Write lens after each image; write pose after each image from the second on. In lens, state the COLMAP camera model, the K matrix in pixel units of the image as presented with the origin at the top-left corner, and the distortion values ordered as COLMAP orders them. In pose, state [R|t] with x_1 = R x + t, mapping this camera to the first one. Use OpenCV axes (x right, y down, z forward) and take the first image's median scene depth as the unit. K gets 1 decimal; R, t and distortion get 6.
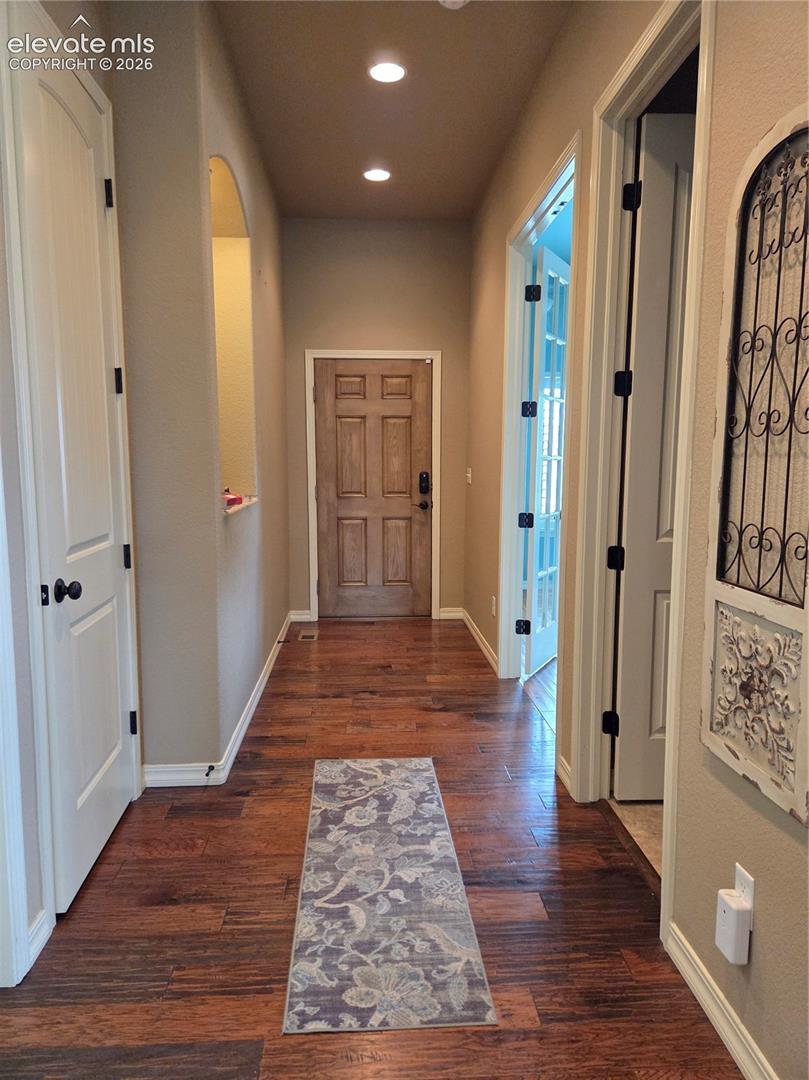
lens RADIAL K [[730.4, 0, 404.5], [0, 730.4, 540.0], [0, 0, 1]] dist [0.078128, -0.031175]
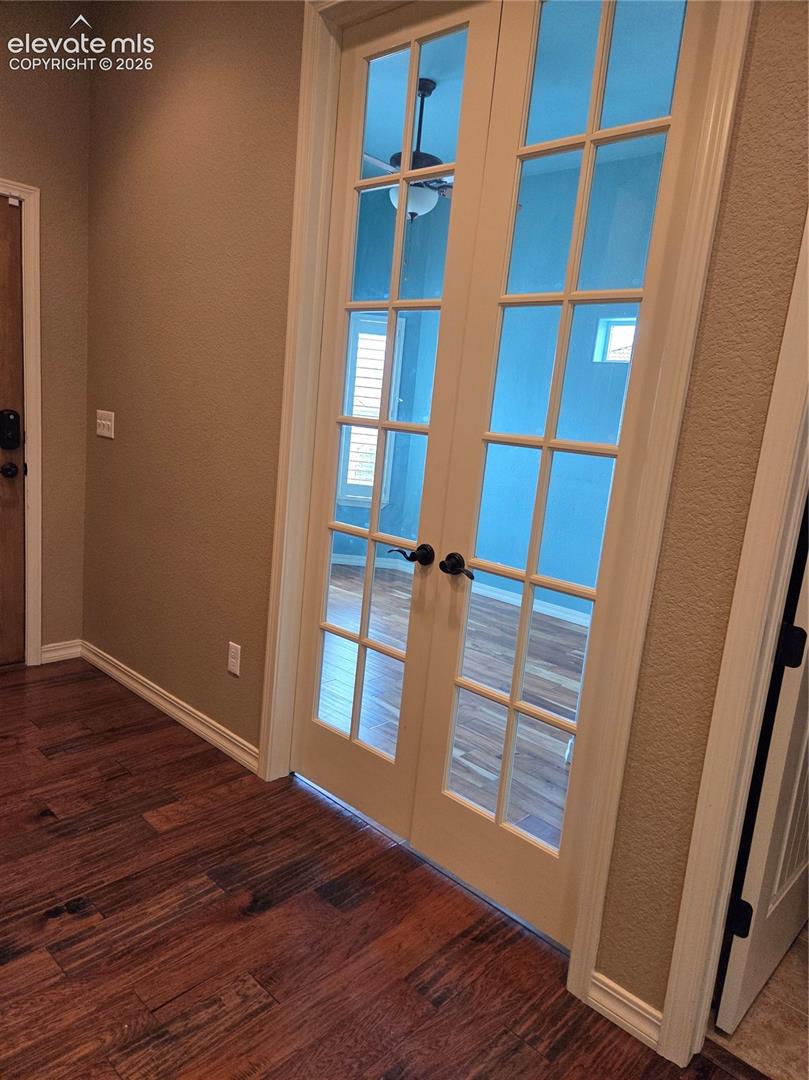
lens RADIAL K [[730.4, 0, 404.5], [0, 730.4, 540.0], [0, 0, 1]] dist [0.078128, -0.031175]
pose [[0.720894, -0.054404, 0.690907, -0.191688], [-0.014556, 0.995506, 0.093577, -0.066403], [-0.692893, -0.077515, 0.716862, 0.483615]]
